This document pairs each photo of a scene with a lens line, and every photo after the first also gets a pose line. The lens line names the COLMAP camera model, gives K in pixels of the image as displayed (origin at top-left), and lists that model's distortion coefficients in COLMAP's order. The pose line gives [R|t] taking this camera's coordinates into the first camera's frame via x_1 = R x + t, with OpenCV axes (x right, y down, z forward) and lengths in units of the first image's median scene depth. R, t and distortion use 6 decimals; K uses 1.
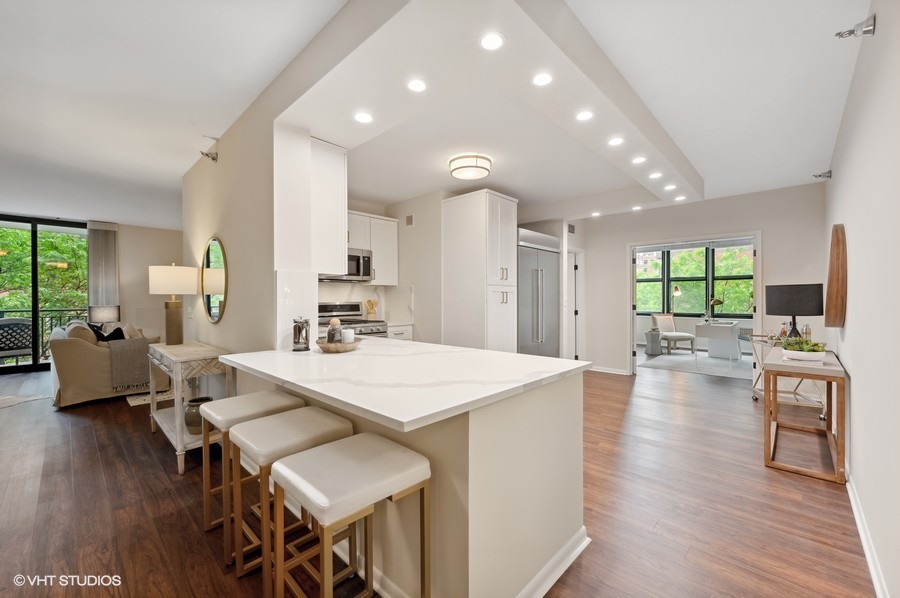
lens RADIAL K [[362.6, 0, 448.3], [0, 362.6, 300.0], [0, 0, 1]] dist [-0.001297, -0.000245]
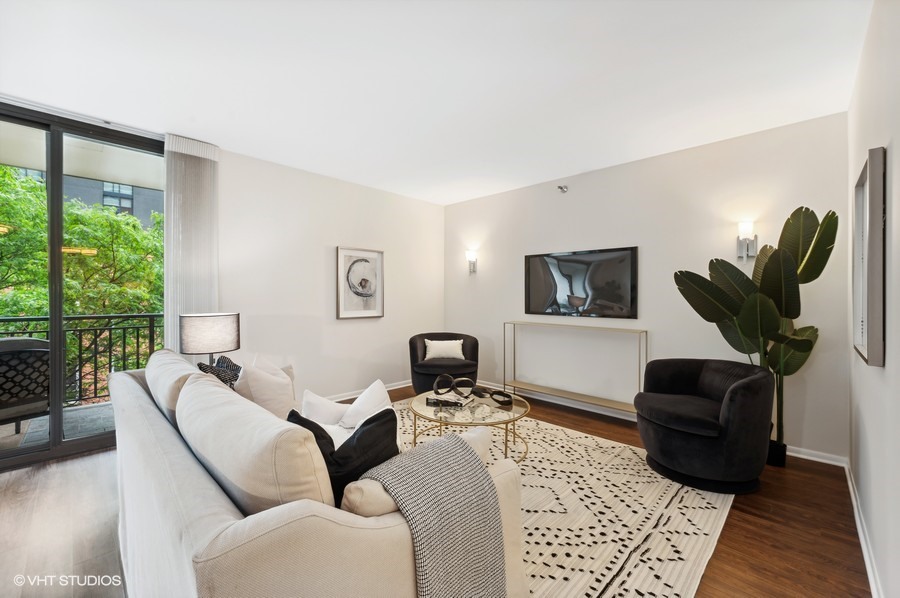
lens RADIAL K [[359.9, 0, 452.9], [0, 359.9, 296.6], [0, 0, 1]] dist [0.001441, 0.000188]
pose [[0.999958, 0.001584, -0.009016, -0.803849], [-0.001600, 0.999997, -0.001700, -0.004526], [0.009013, 0.001715, 0.999958, 0.692022]]
